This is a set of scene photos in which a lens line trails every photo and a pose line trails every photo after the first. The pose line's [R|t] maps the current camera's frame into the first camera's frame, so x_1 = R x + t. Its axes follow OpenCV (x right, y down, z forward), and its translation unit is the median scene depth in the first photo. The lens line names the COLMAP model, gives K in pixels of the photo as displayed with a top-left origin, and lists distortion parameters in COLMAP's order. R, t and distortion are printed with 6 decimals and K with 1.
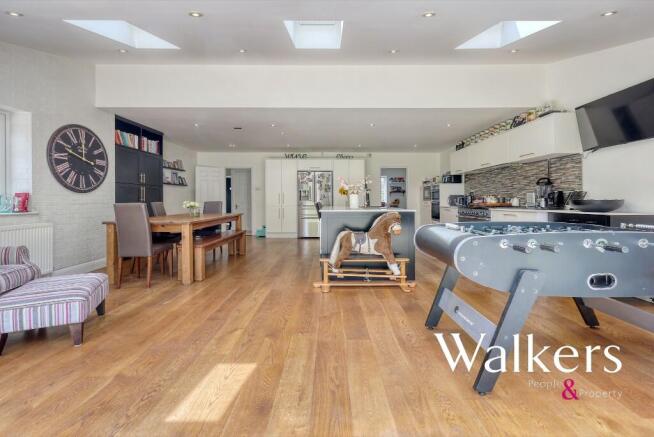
lens RADIAL K [[283.4, 0, 336.0], [0, 283.4, 201.3], [0, 0, 1]] dist [0.003154, 0.000157]
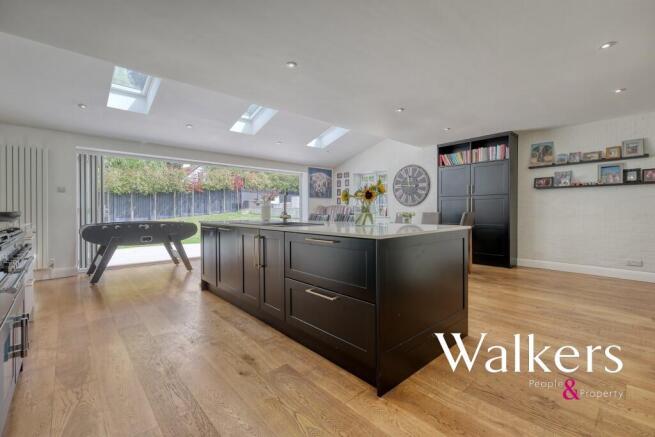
lens RADIAL K [[283.8, 0, 327.1], [0, 283.8, 213.2], [0, 0, 1]] dist [0.003154, 0.000157]
pose [[-0.737613, 0.010561, -0.675141, 0.566011], [0.002608, 0.999915, 0.012791, -0.010558], [0.675218, 0.007674, -0.737578, 1.882349]]
